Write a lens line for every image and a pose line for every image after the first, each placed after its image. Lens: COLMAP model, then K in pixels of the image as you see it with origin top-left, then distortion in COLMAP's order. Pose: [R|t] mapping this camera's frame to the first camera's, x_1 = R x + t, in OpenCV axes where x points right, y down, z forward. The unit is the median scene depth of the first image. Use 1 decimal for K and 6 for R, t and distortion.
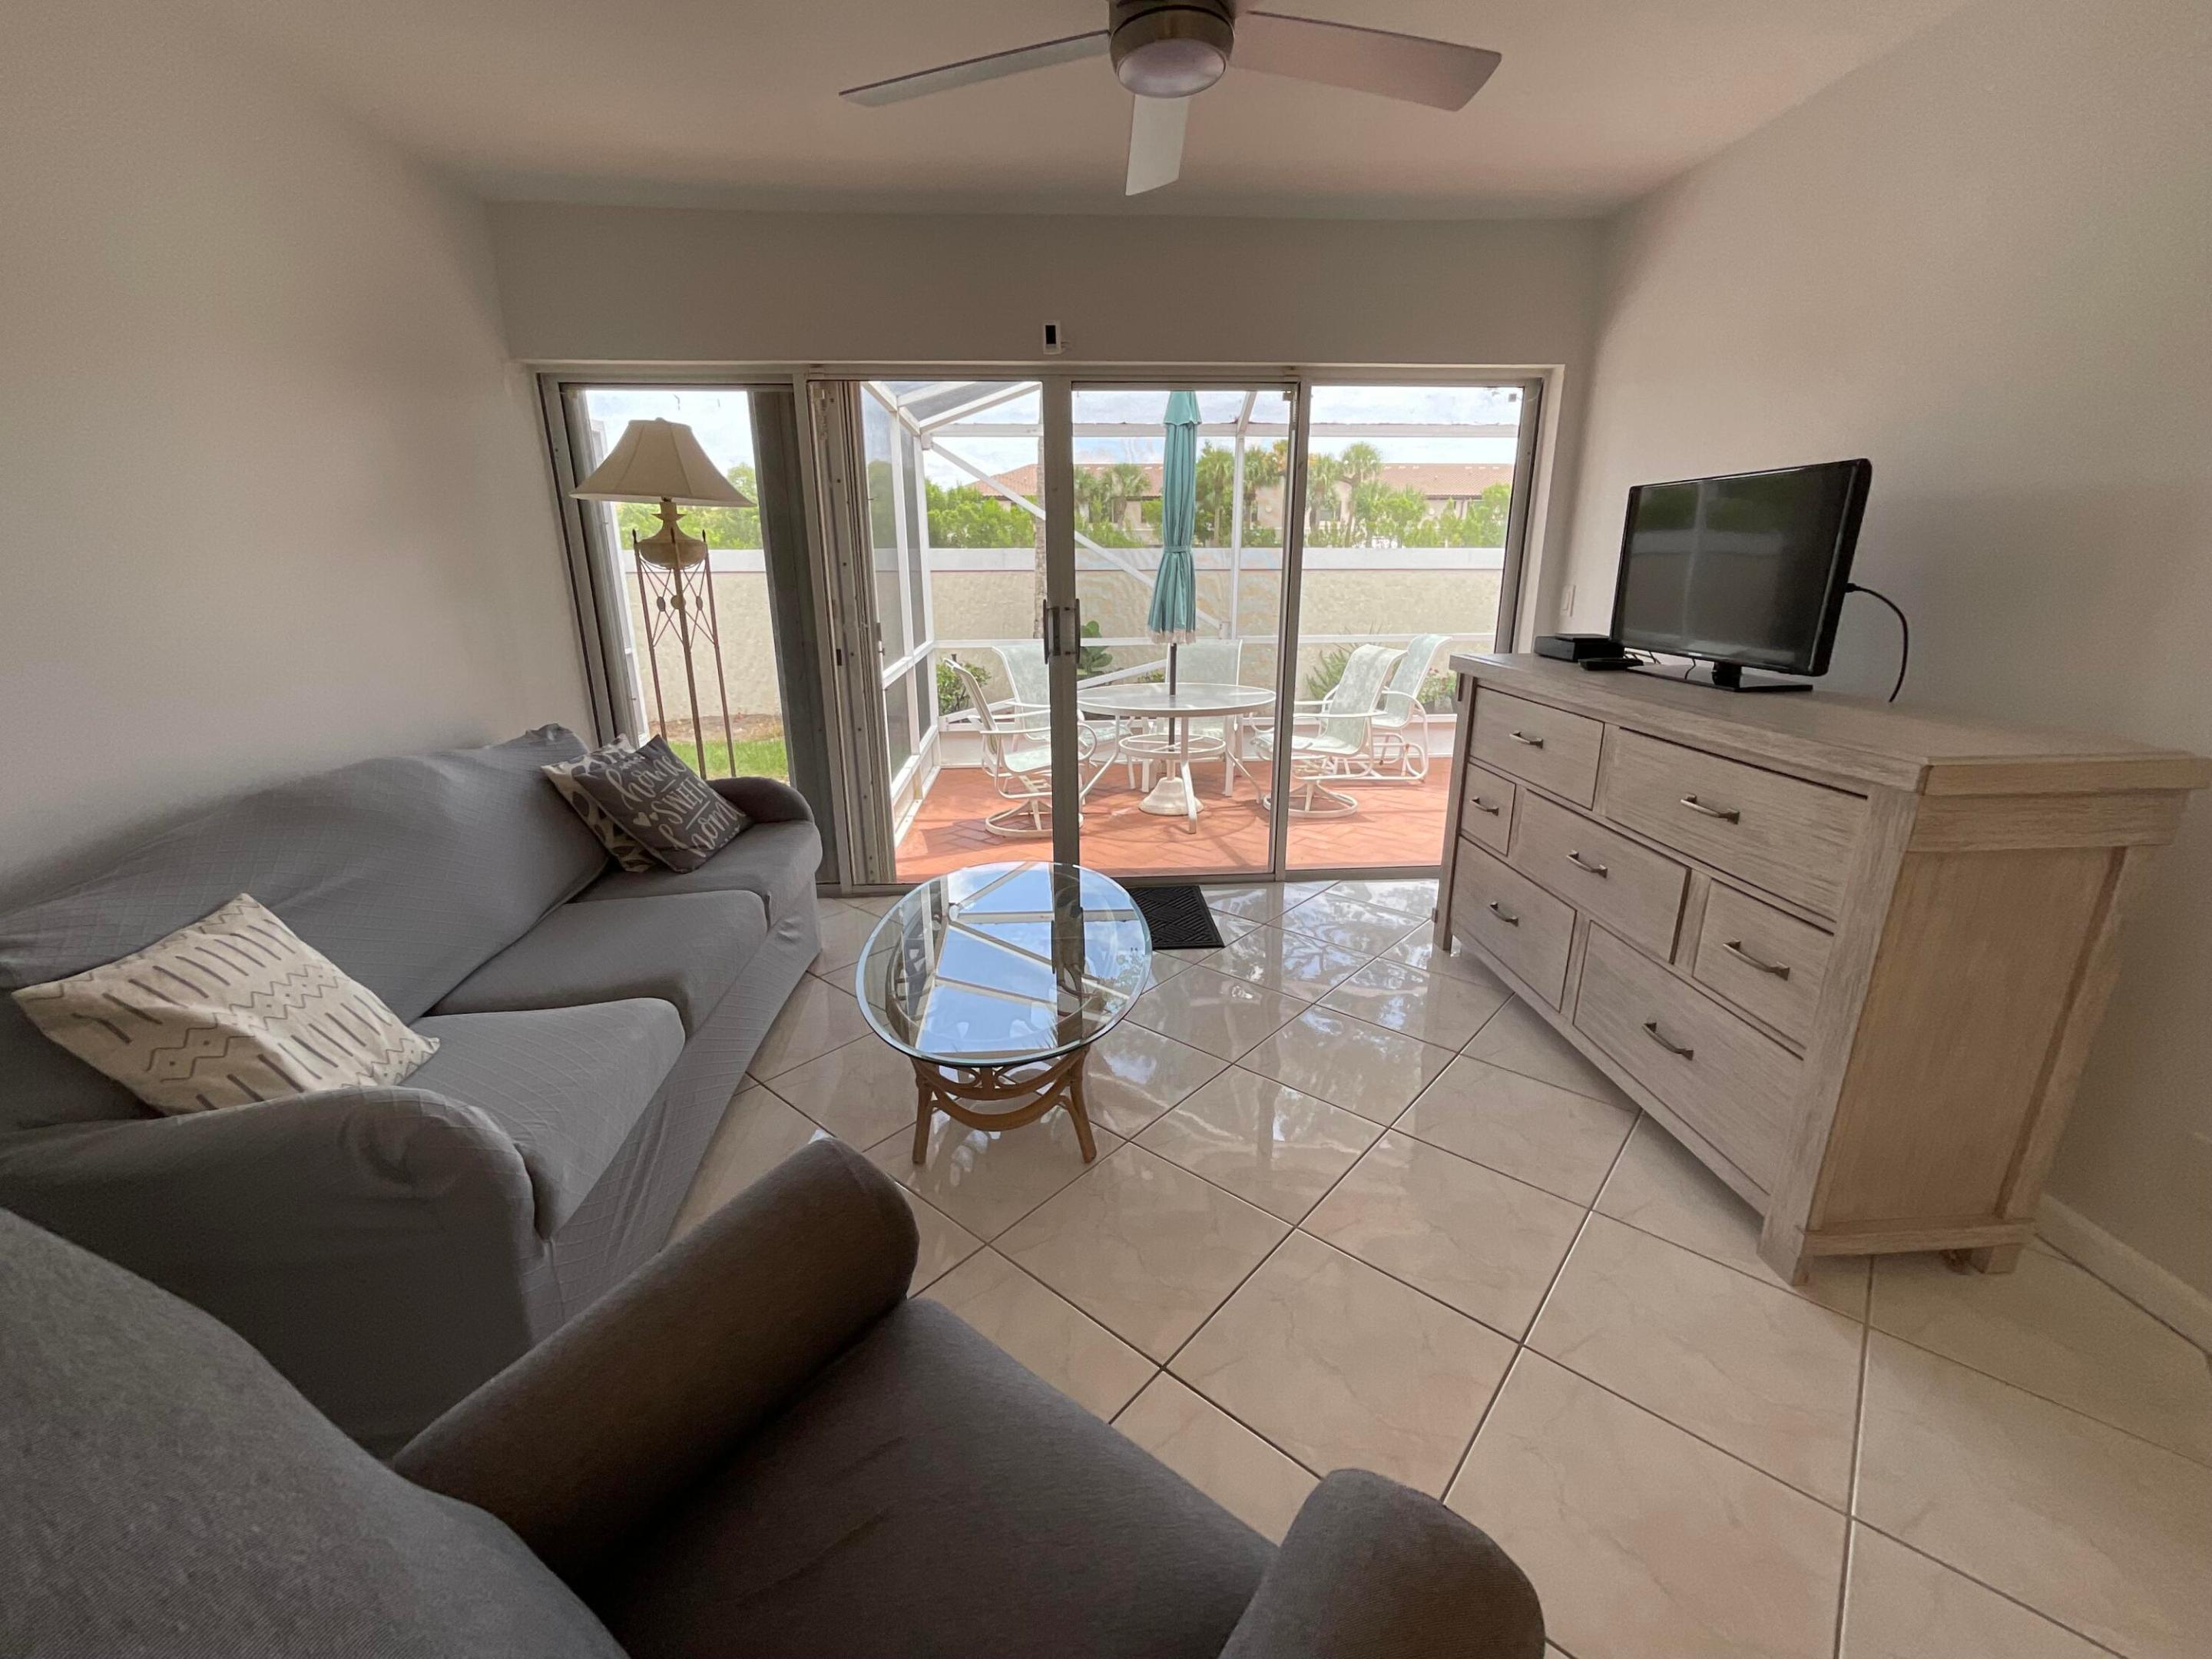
lens RADIAL K [[833.2, 0, 1108.8], [0, 833.2, 807.6], [0, 0, 1]] dist [0.001225, 0.000052]
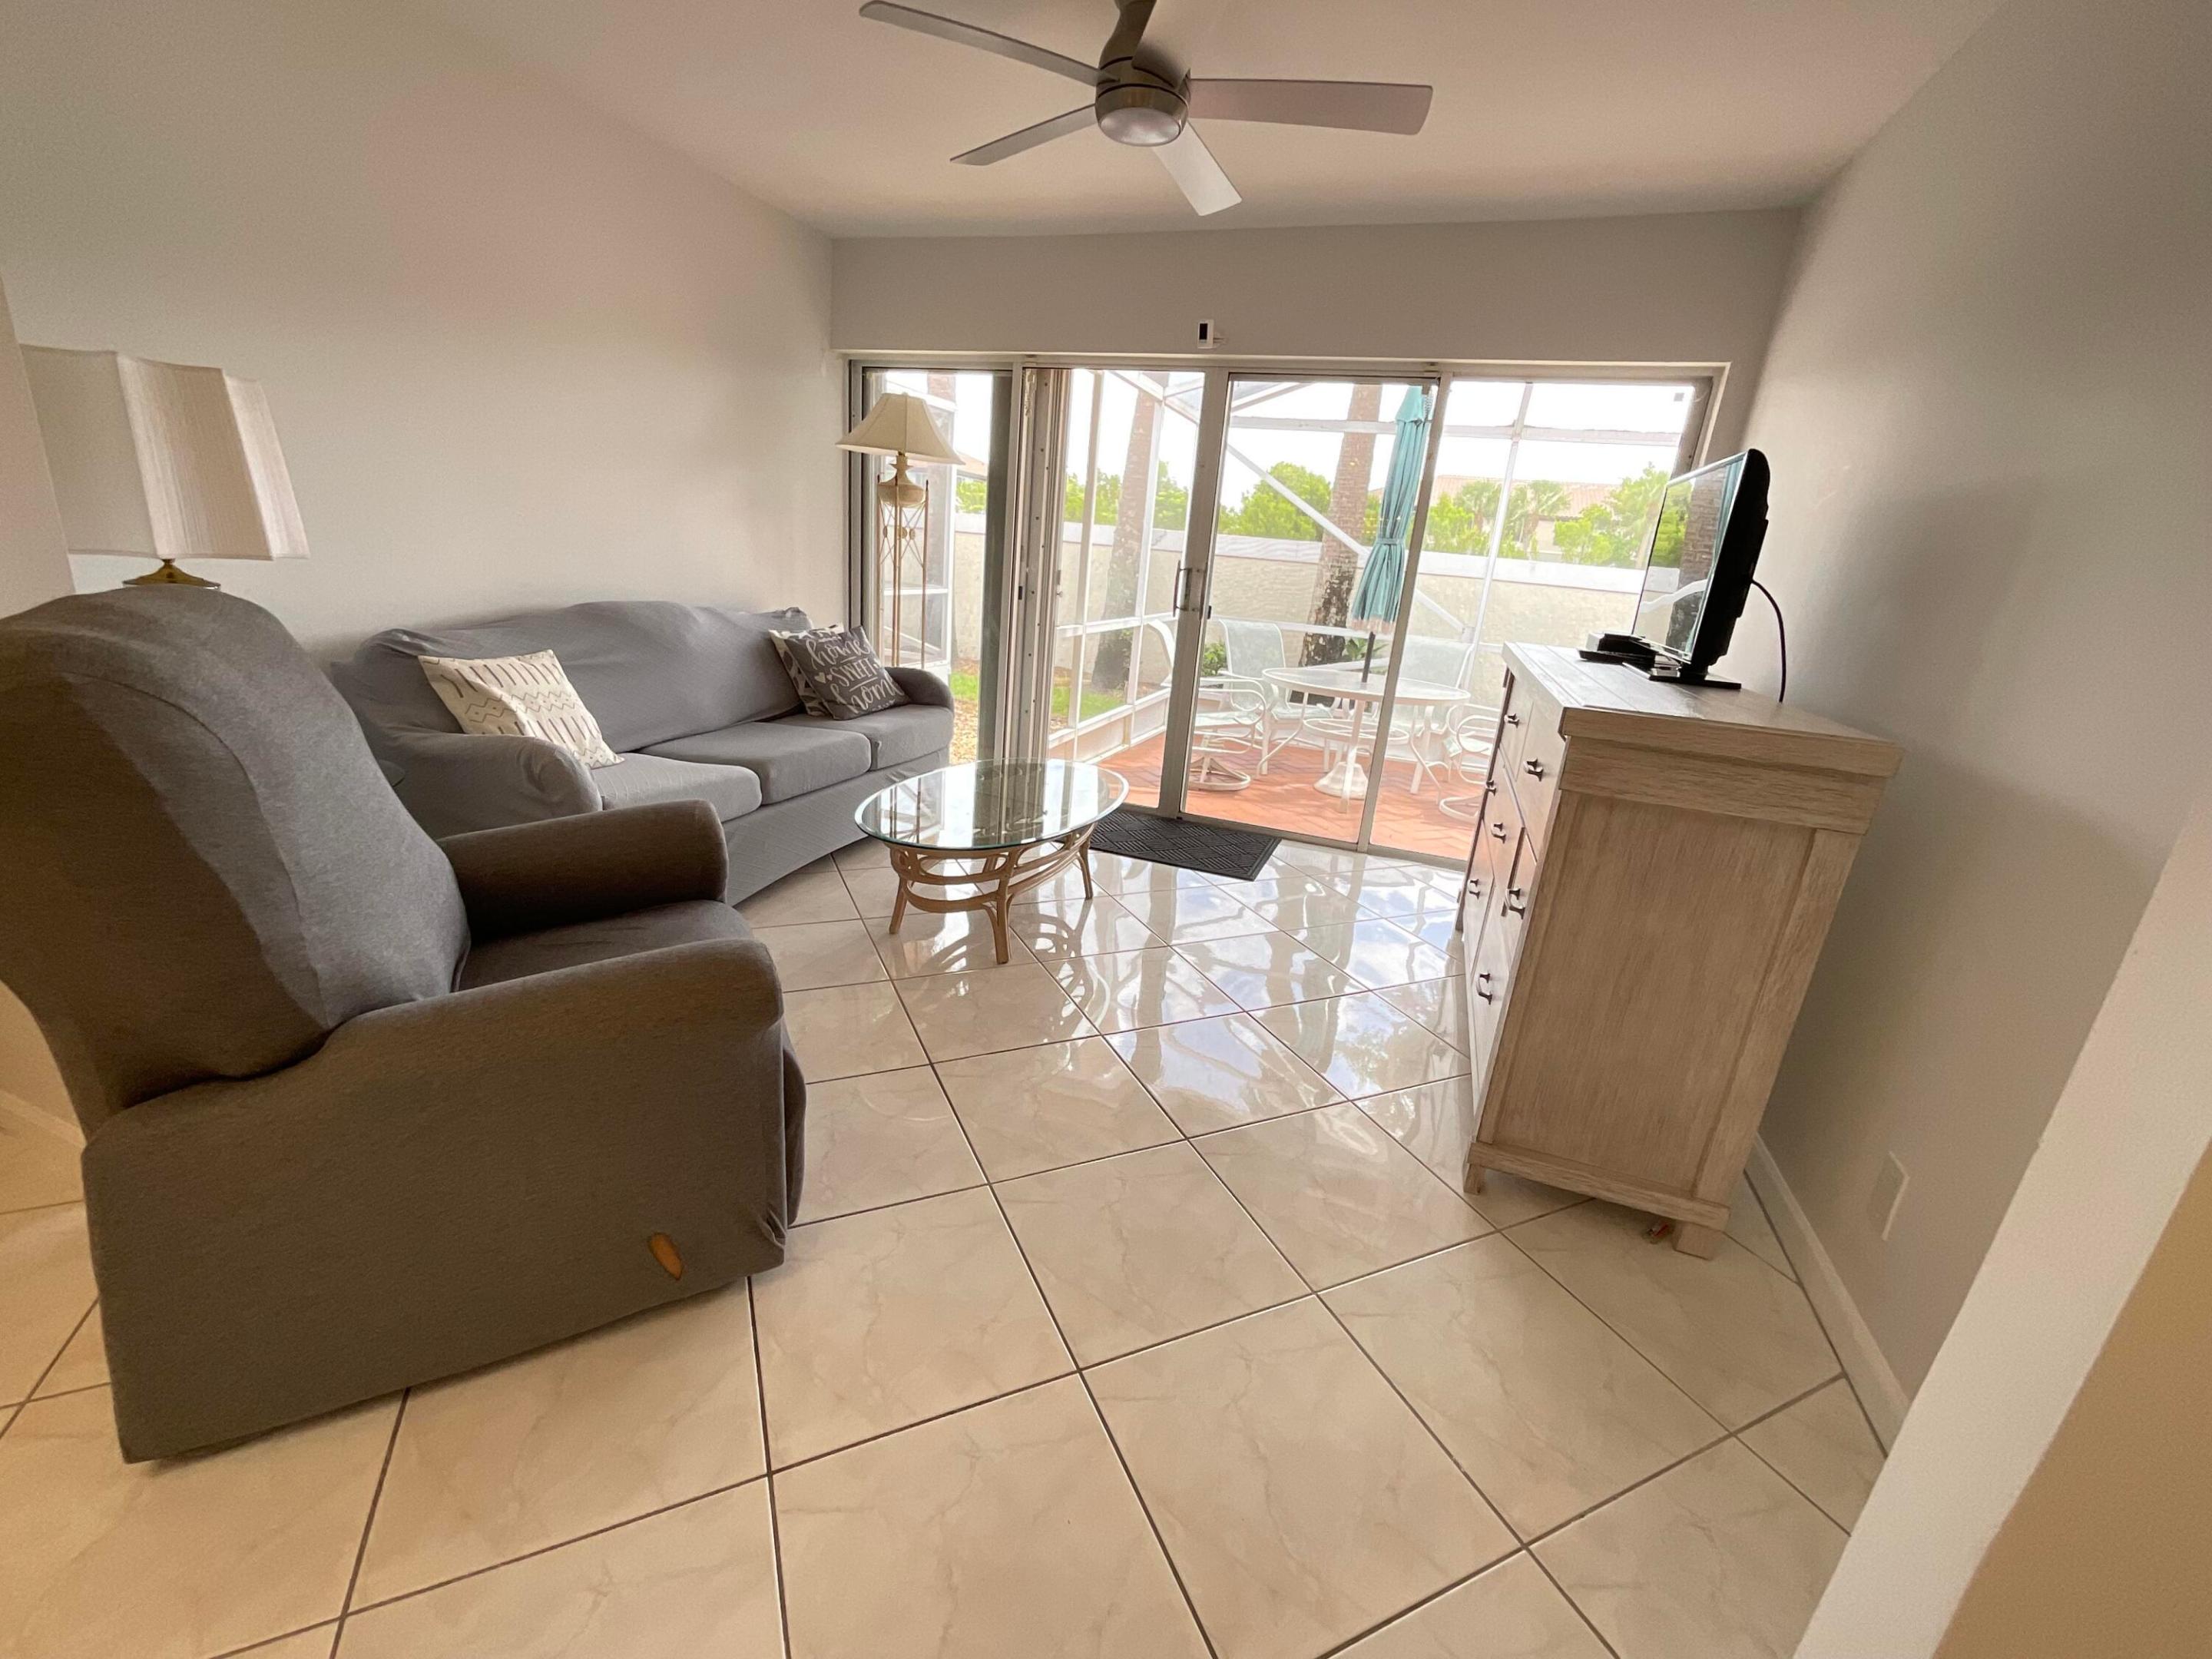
lens RADIAL K [[875.7, 0, 1197.7], [0, 875.7, 825.2], [0, 0, 1]] dist [-0.000933, 0.000282]
pose [[0.922369, 0.188627, -0.337127, 0.548769], [-0.192291, 0.981073, 0.022820, 0.100624], [0.335051, 0.043778, 0.941183, -0.149490]]
